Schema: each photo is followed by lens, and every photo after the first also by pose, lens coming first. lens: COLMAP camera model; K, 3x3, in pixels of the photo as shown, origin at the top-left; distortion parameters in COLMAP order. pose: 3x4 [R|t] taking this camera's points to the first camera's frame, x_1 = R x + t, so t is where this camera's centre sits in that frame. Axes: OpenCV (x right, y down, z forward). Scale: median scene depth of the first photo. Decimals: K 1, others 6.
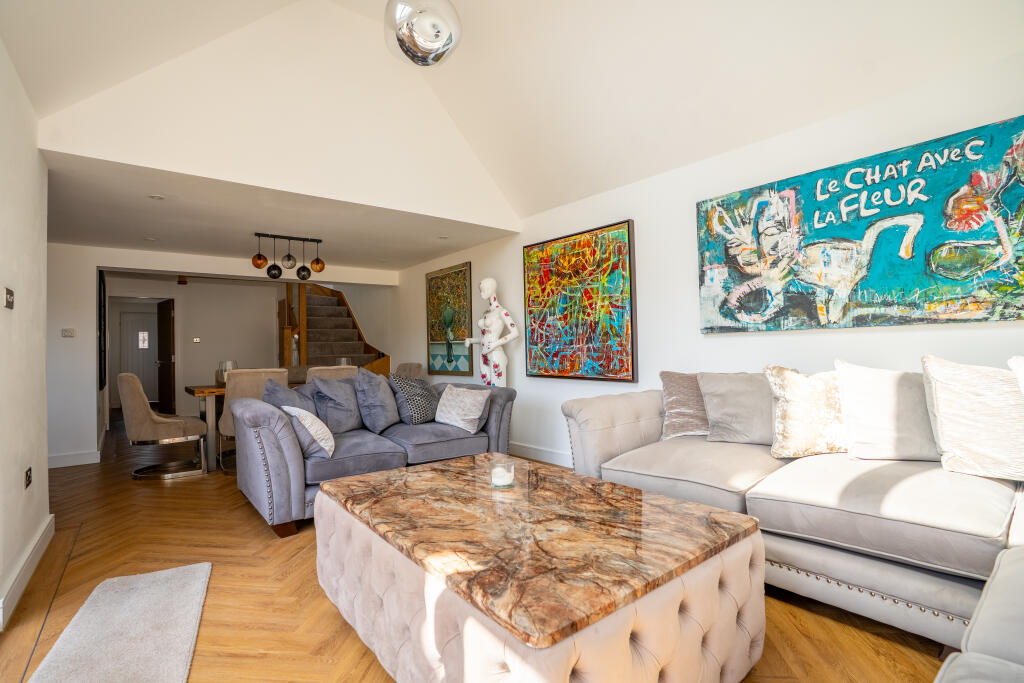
lens RADIAL K [[478.5, 0, 512.0], [0, 478.5, 341.5], [0, 0, 1]] dist [-0.062132, 0.023683]
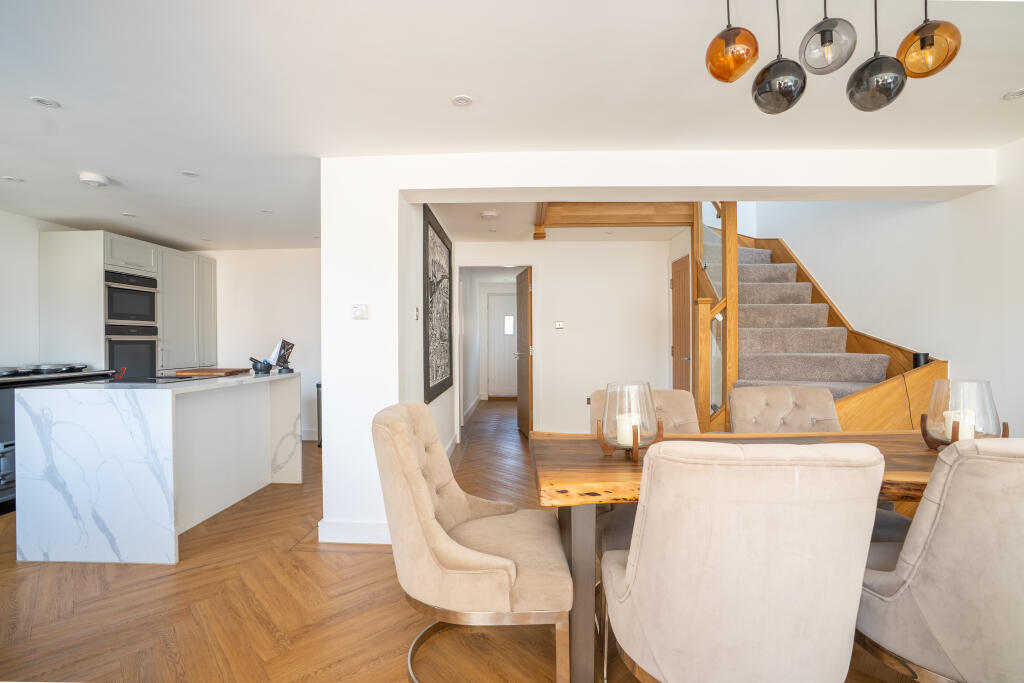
lens RADIAL K [[478.5, 0, 512.0], [0, 478.5, 341.5], [0, 0, 1]] dist [-0.062132, 0.023683]
pose [[0.762278, 0.021017, -0.646908, -0.279637], [0.000561, 0.999451, 0.033131, -0.001060], [0.647249, -0.025617, 0.761848, 0.427605]]
